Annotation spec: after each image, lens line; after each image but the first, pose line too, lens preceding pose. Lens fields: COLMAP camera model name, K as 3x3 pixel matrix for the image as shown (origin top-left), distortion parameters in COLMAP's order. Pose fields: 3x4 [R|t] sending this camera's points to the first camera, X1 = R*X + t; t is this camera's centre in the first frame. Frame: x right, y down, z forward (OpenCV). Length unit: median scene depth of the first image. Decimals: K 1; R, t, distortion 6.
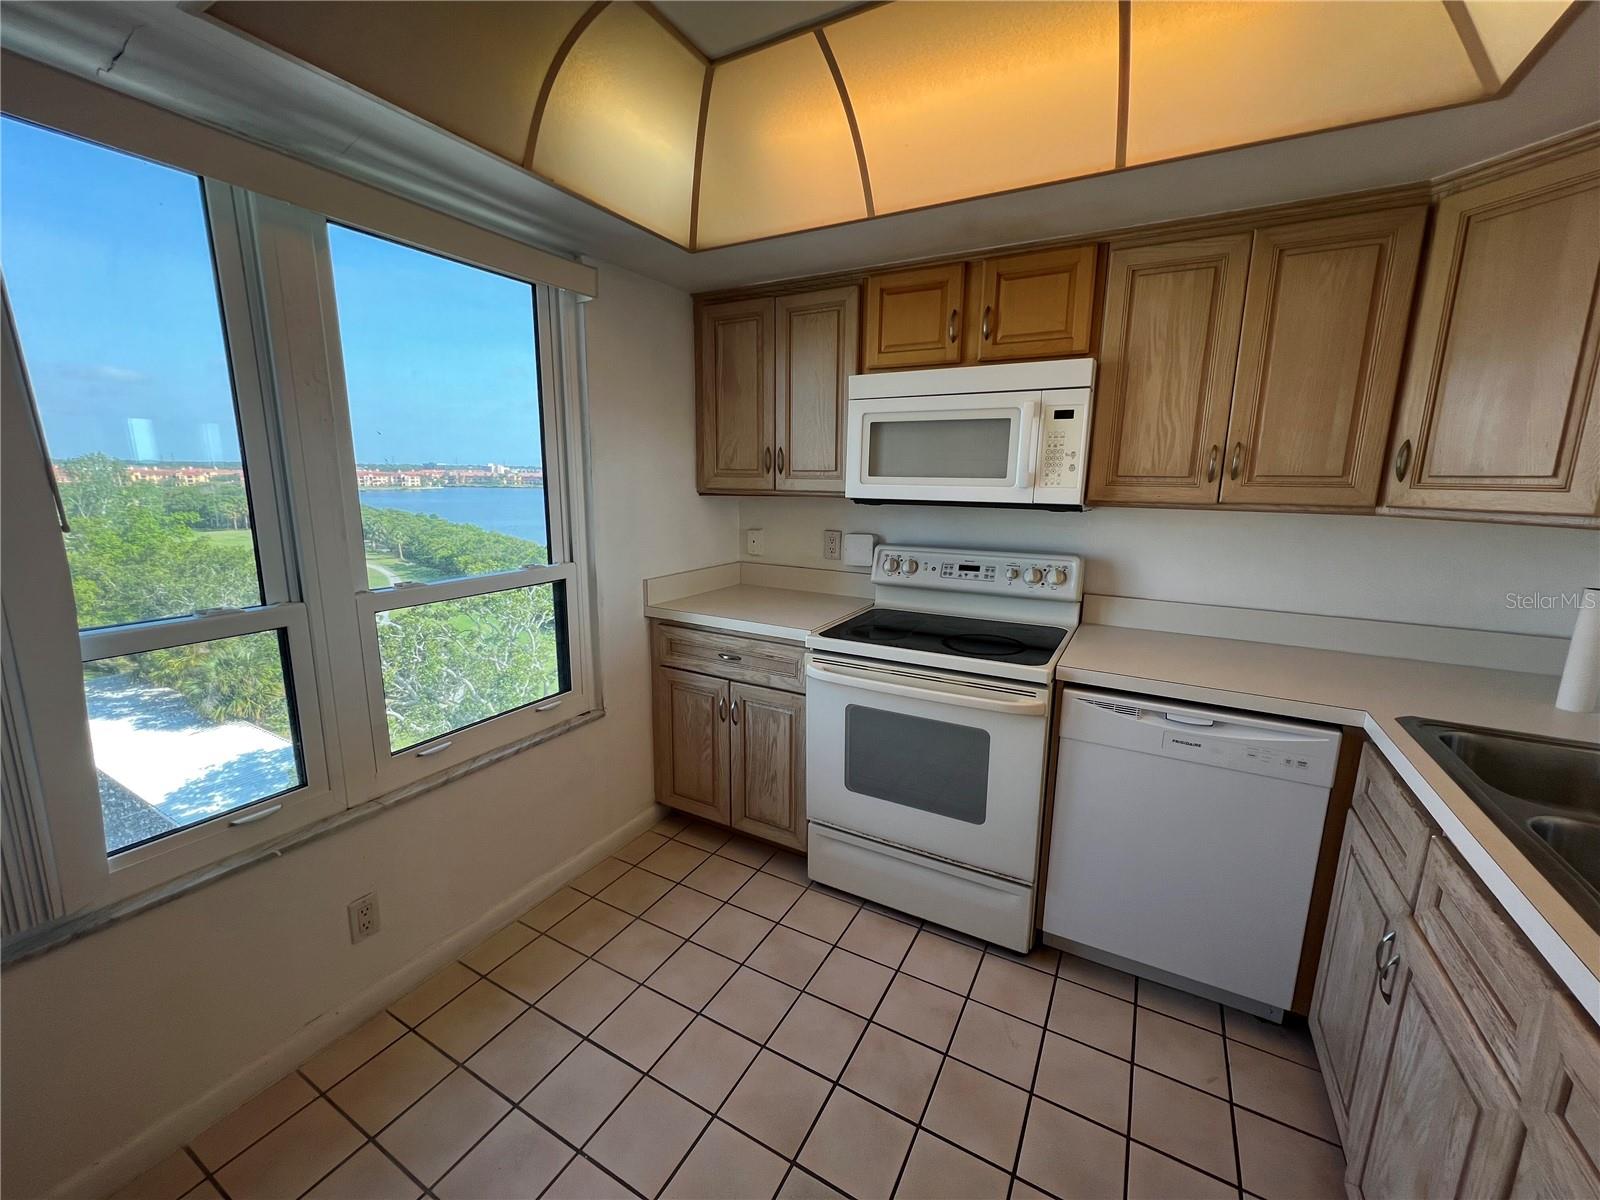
lens RADIAL K [[640.0, 0, 800.7], [0, 640.0, 594.8], [0, 0, 1]] dist [0.001178, 0.000408]
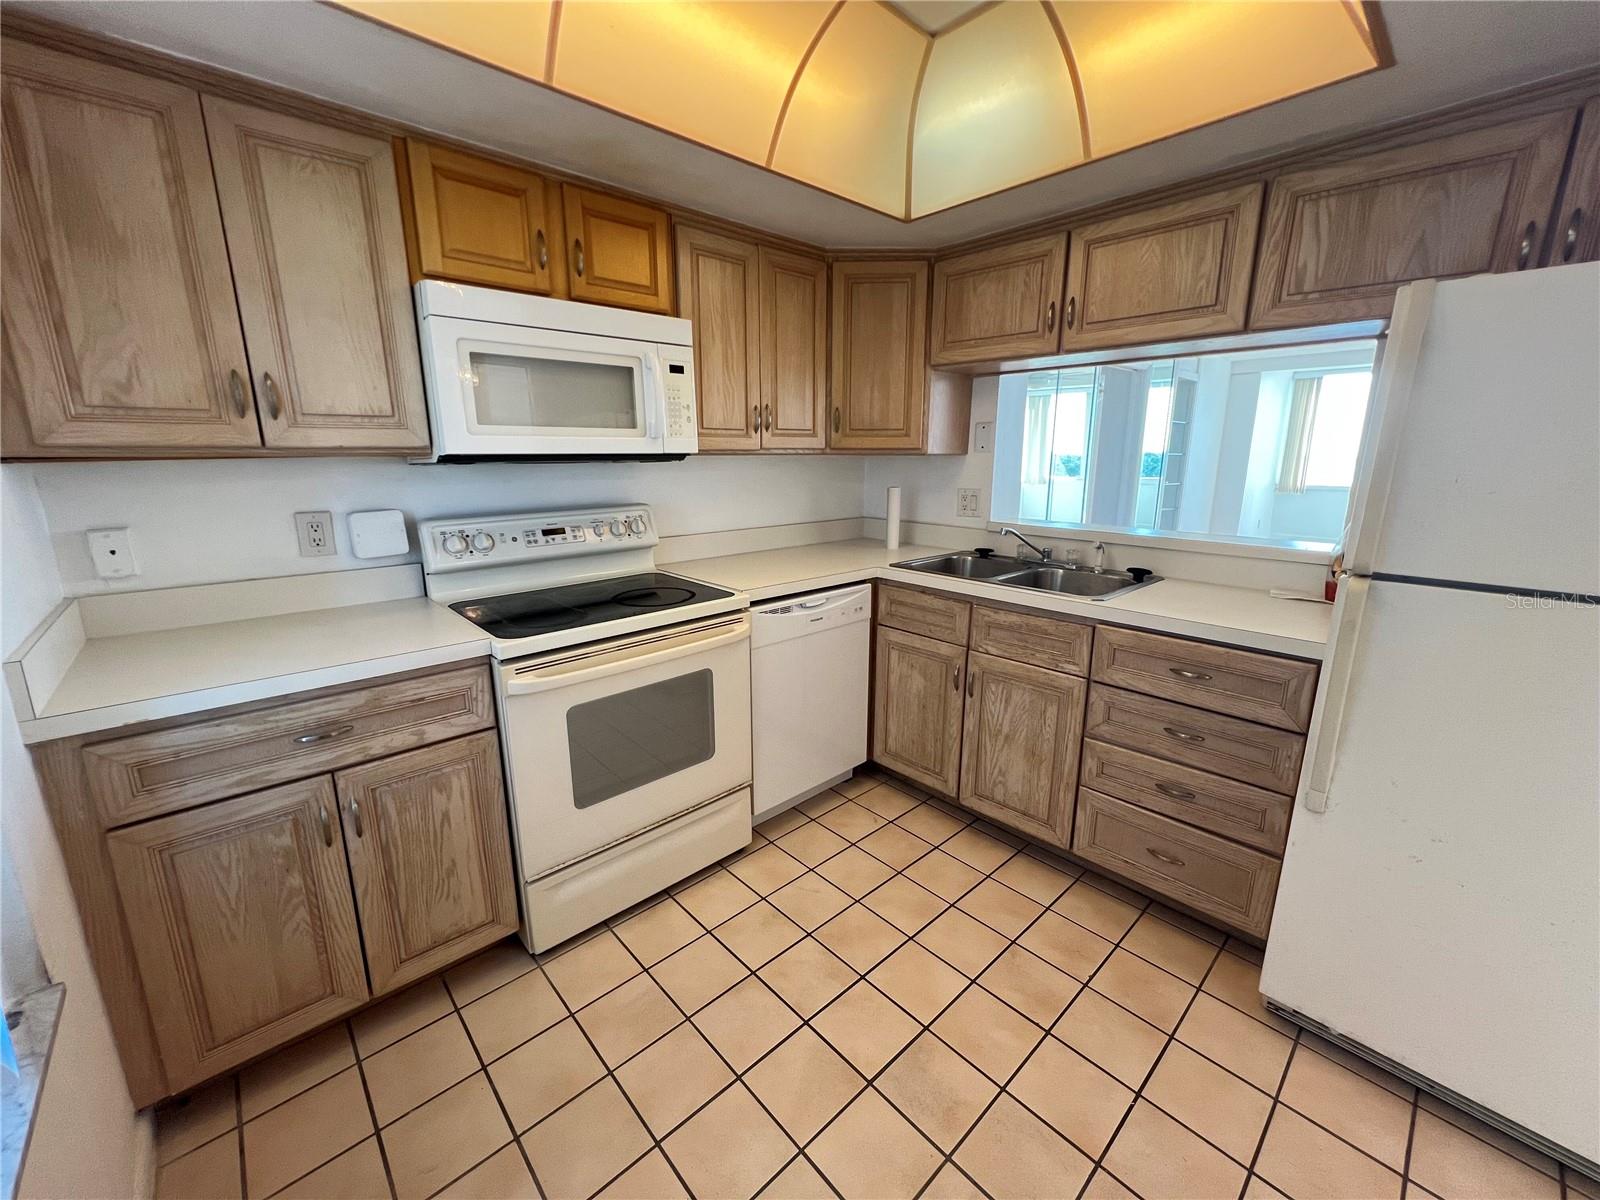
lens RADIAL K [[640.0, 0, 796.3], [0, 640.0, 595.3], [0, 0, 1]] dist [0.001178, 0.000408]
pose [[0.317579, -0.220378, 0.922267, -0.530957], [0.181186, 0.968801, 0.169107, -0.050440], [-0.930761, 0.113397, 0.347600, 0.418953]]
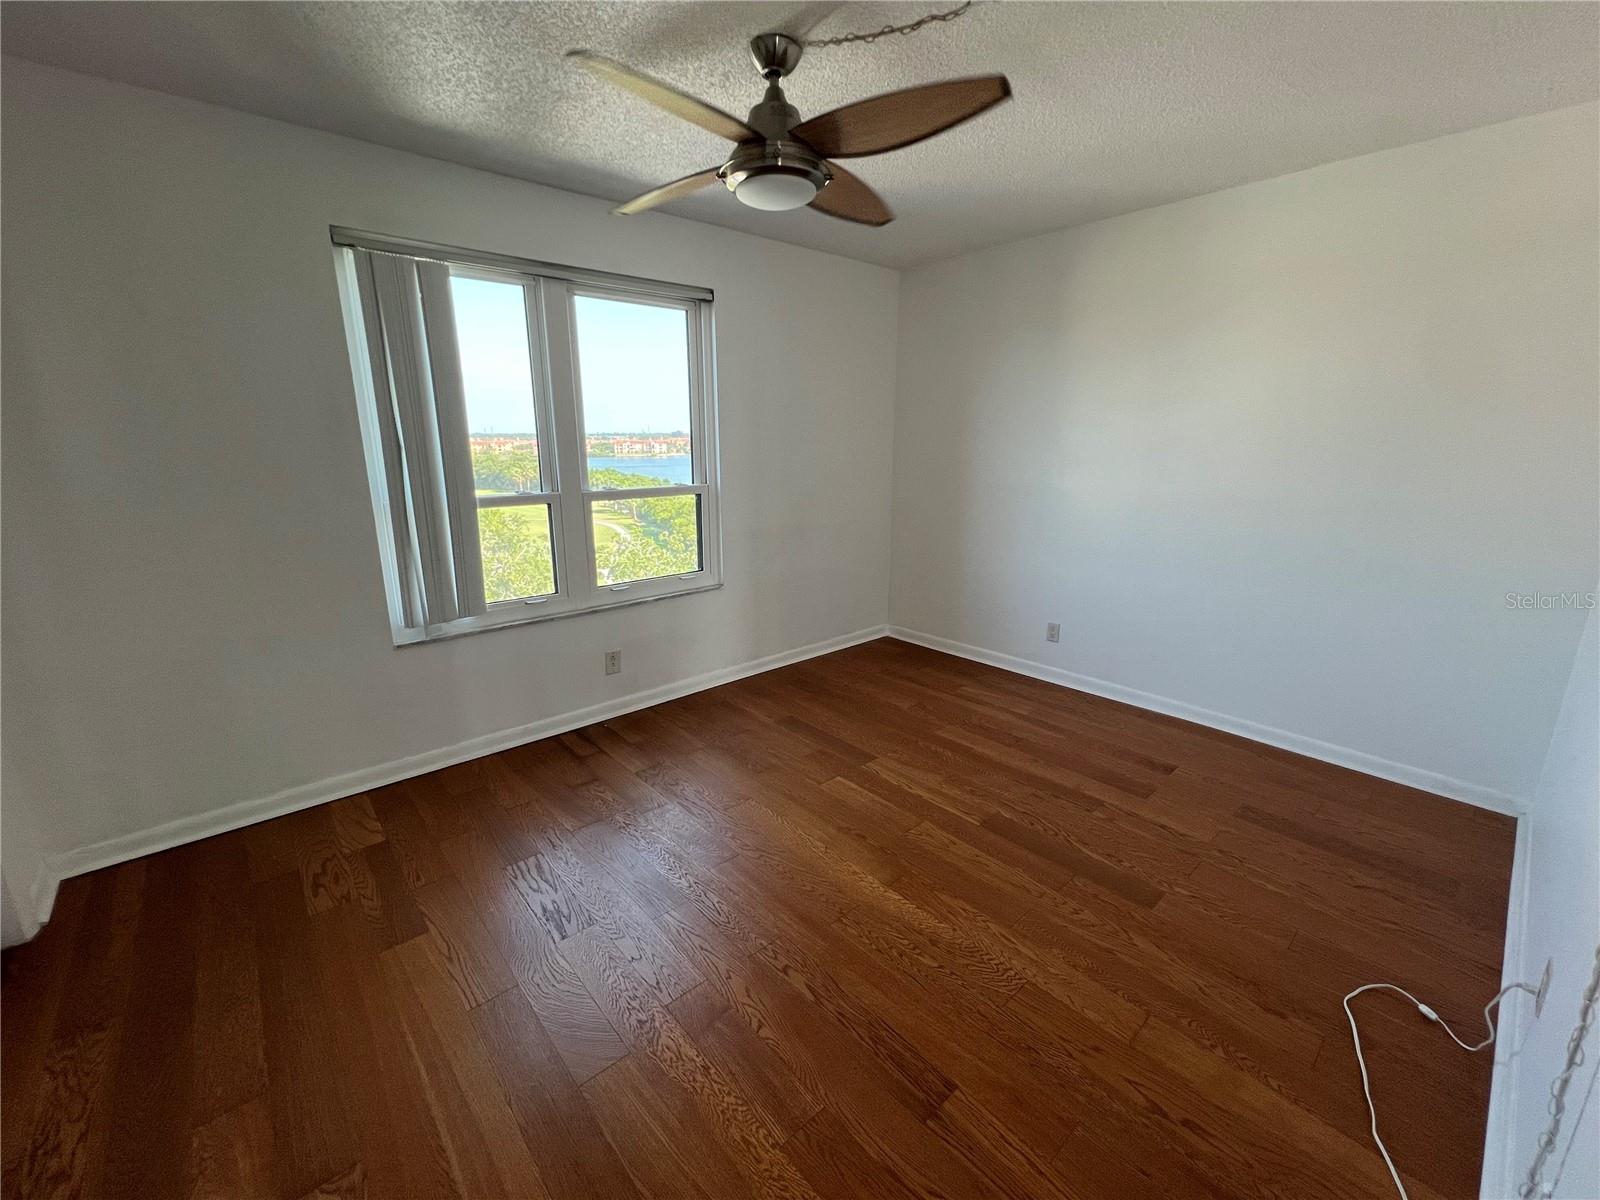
lens RADIAL K [[651.6, 0, 793.6], [0, 651.6, 595.4], [0, 0, 1]] dist [0.000663, 0.000503]
pose [[0.942782, 0.066218, -0.326768, 0.361365], [-0.049779, 0.997050, 0.058427, 0.102236], [0.329673, -0.038818, 0.943297, -0.415242]]
